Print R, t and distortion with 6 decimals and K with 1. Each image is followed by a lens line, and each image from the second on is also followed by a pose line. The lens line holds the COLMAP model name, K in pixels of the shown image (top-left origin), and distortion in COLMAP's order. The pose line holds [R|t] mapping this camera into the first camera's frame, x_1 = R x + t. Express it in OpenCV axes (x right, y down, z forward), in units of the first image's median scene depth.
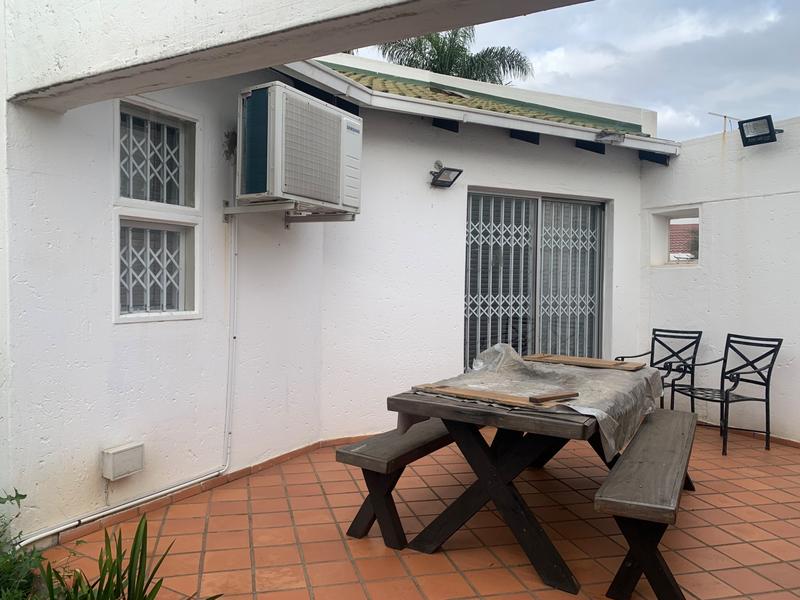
lens RADIAL K [[607.3, 0, 396.0], [0, 607.3, 302.7], [0, 0, 1]] dist [0.034309, -0.006539]
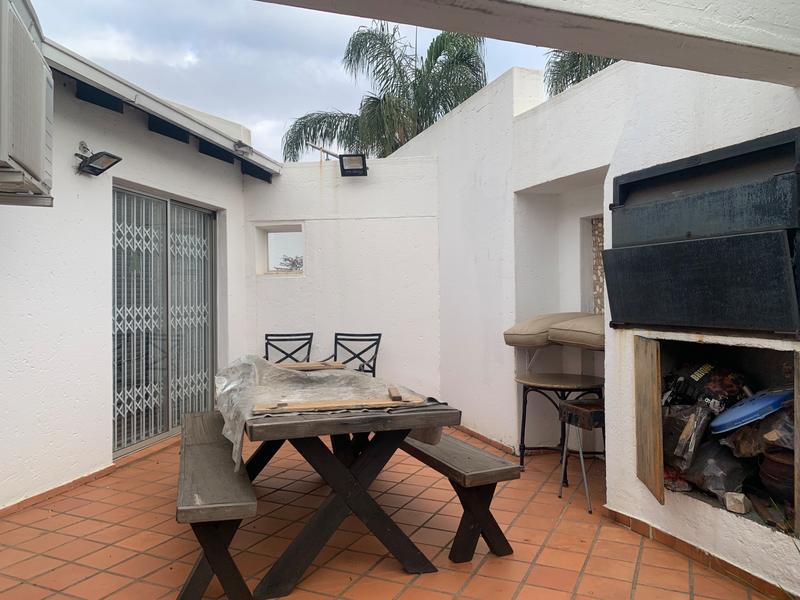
lens RADIAL K [[607.3, 0, 396.9], [0, 607.3, 295.8], [0, 0, 1]] dist [0.034309, -0.006539]
pose [[0.647419, -0.017454, 0.761934, -0.268287], [0.041785, 0.999047, -0.012619, -0.001346], [-0.760988, 0.040007, 0.647532, 0.155234]]
